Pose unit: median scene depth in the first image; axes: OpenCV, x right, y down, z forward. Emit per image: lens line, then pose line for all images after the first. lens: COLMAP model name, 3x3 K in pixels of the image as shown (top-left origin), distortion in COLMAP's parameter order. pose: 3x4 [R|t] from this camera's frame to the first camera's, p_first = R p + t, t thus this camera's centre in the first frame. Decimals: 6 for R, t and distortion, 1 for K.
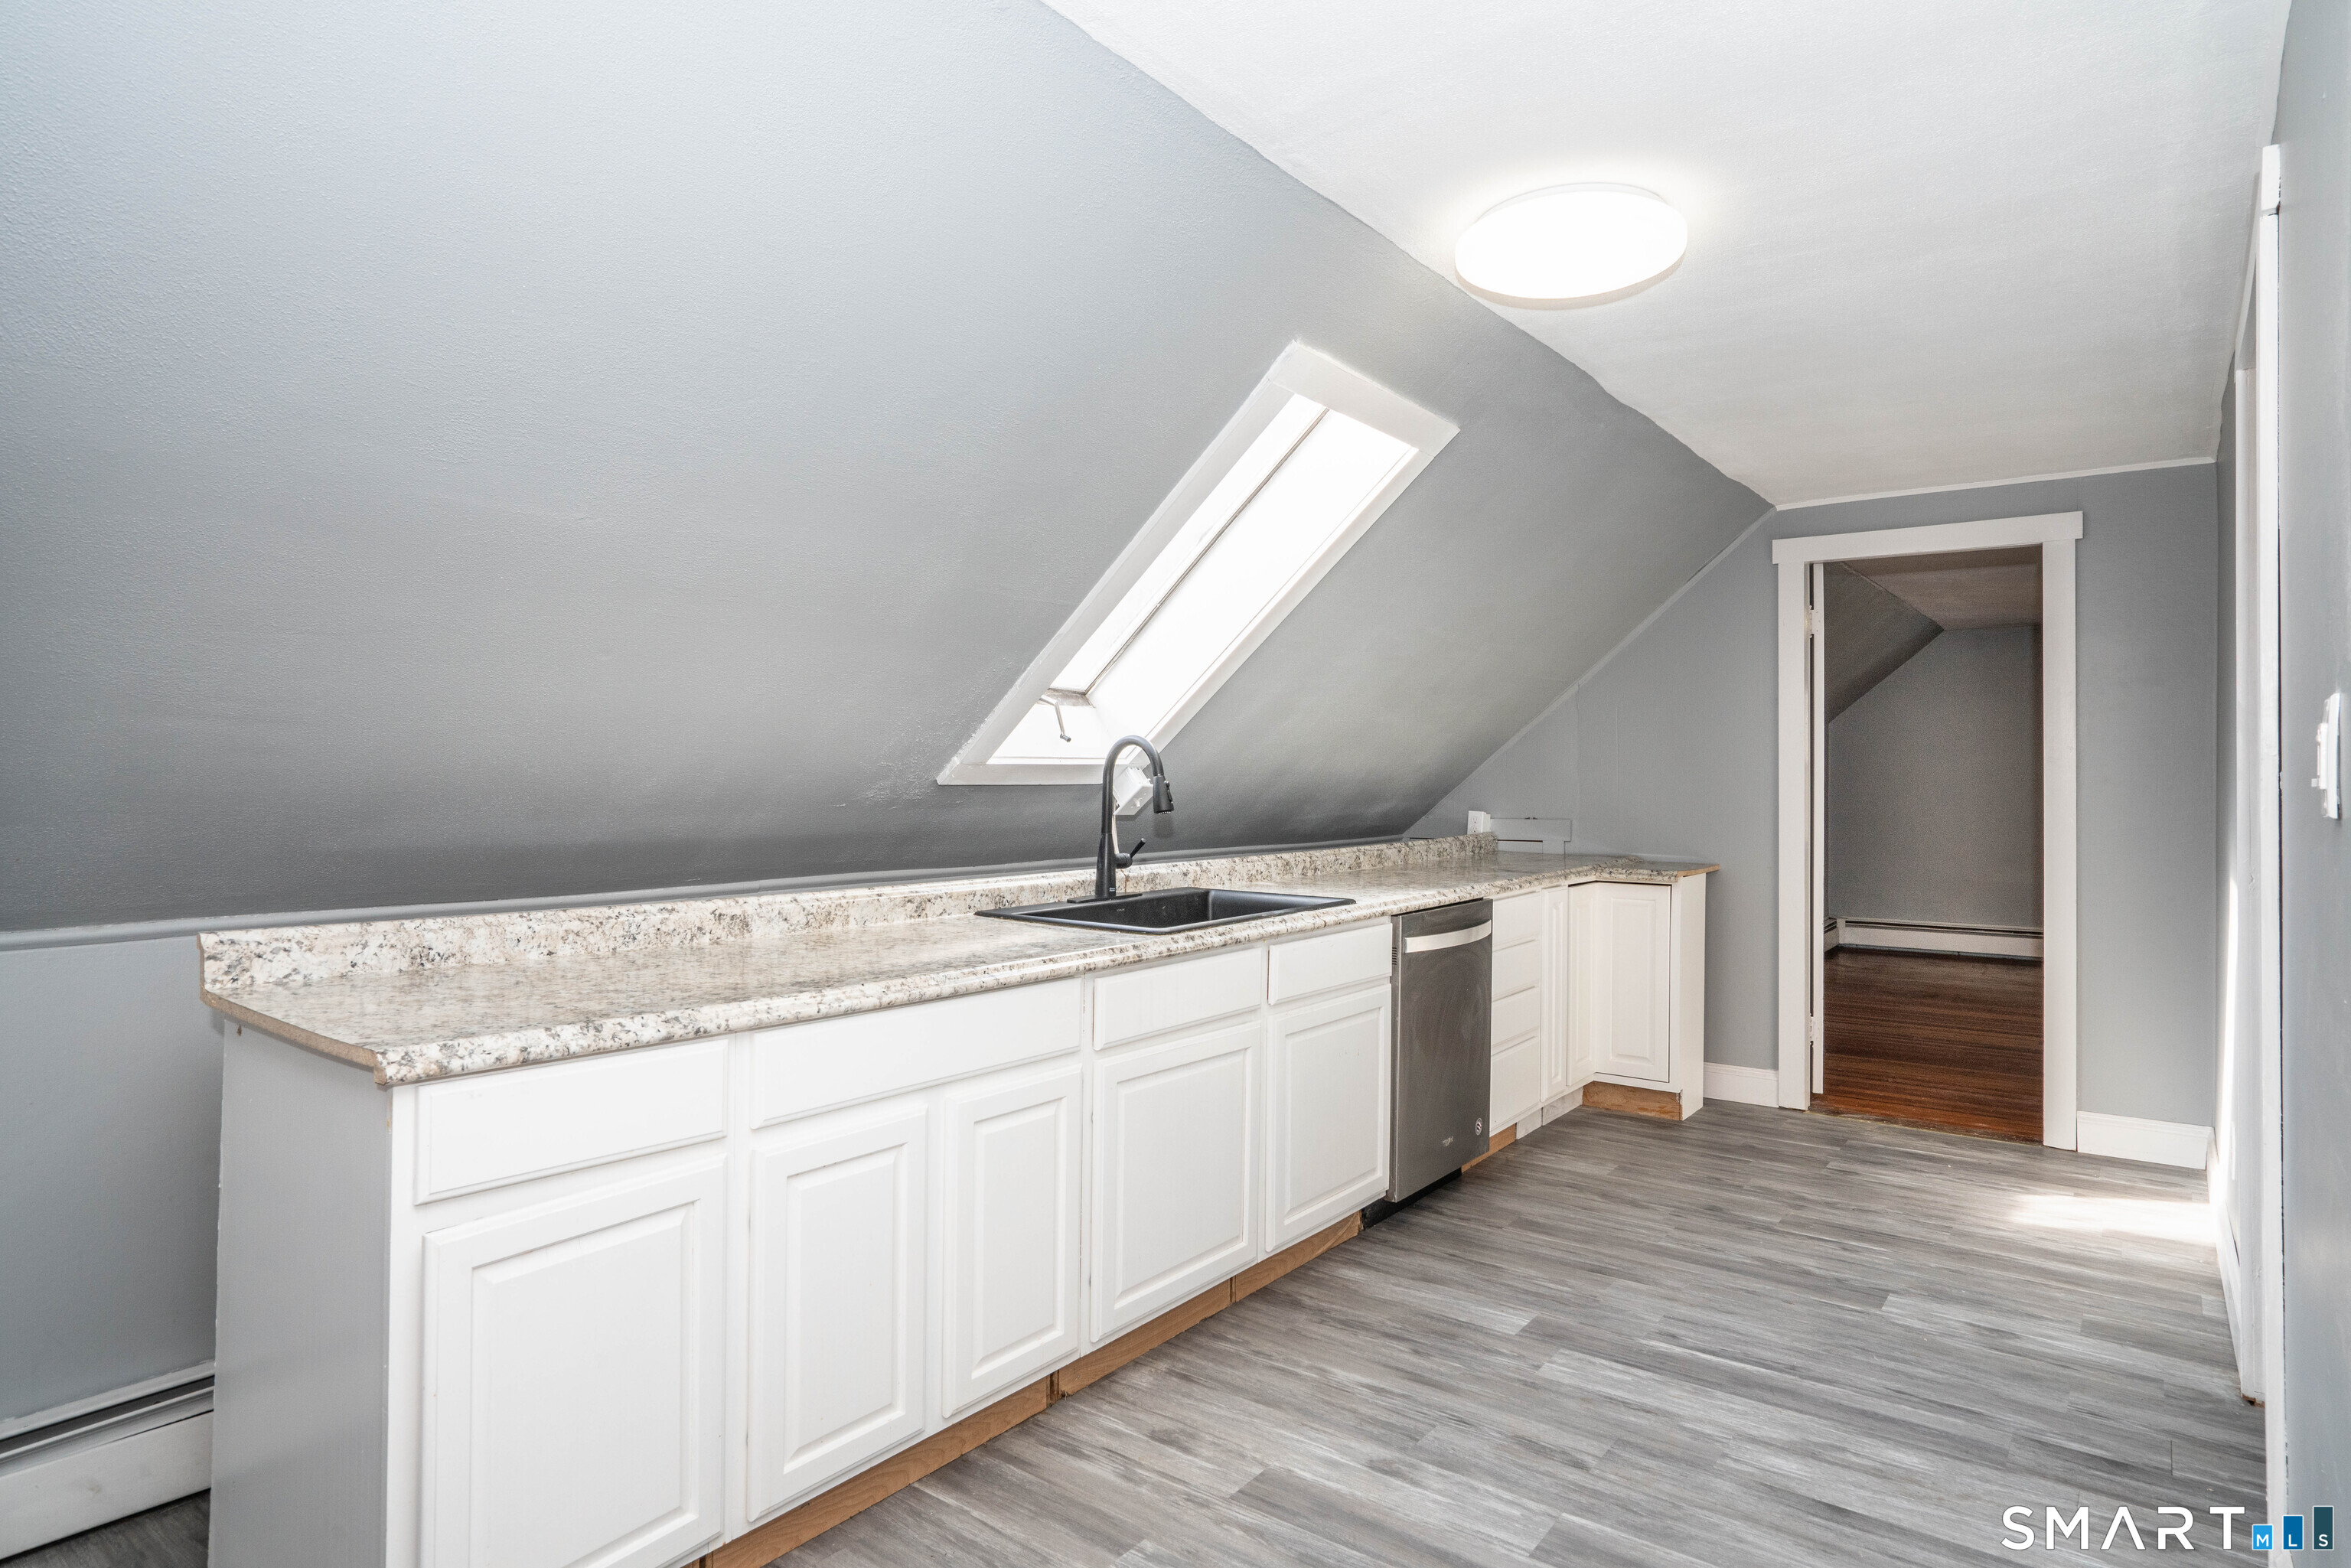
lens RADIAL K [[1285.1, 0, 1172.5], [0, 1285.1, 769.8], [0, 0, 1]] dist [-0.005924, -0.000576]
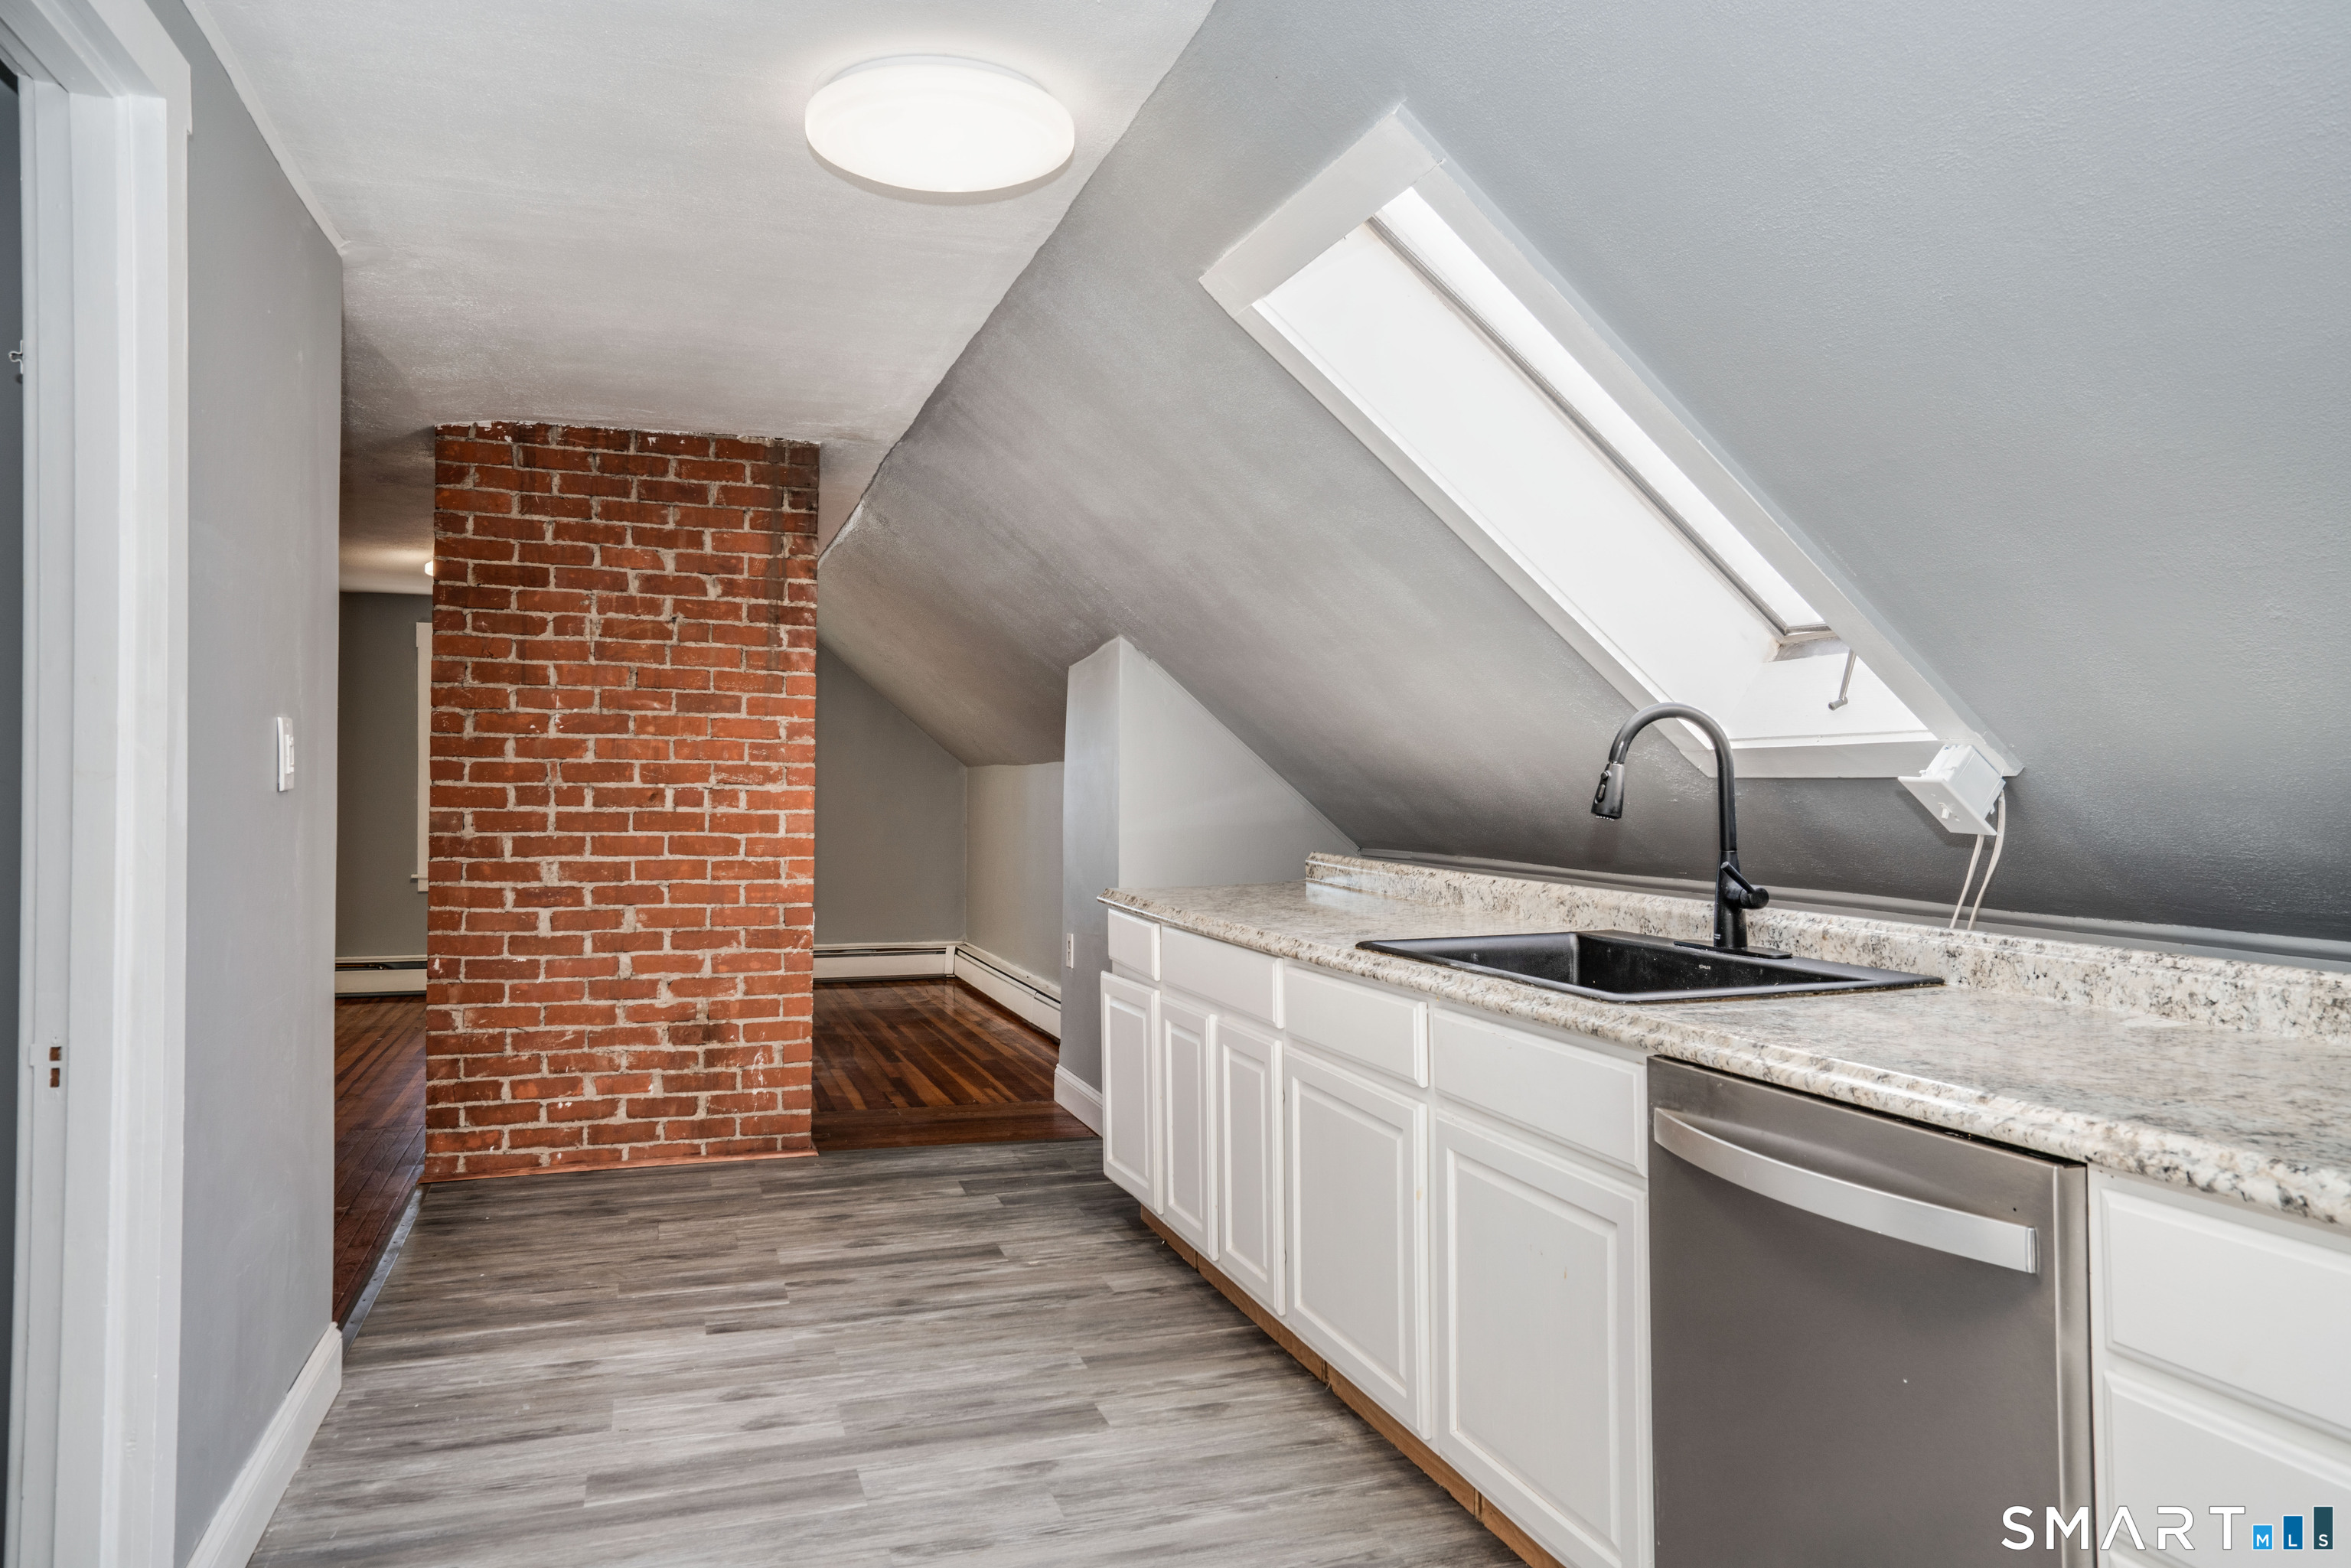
lens RADIAL K [[1538.6, 0, 1175.0], [0, 1538.6, 784.7], [0, 0, 1]] dist [-0.004048, -0.000318]
pose [[-0.546506, -0.002450, -0.837452, 0.968945], [0.002457, 0.999987, -0.004530, 0.024737], [0.837452, -0.004533, -0.546493, 1.531882]]
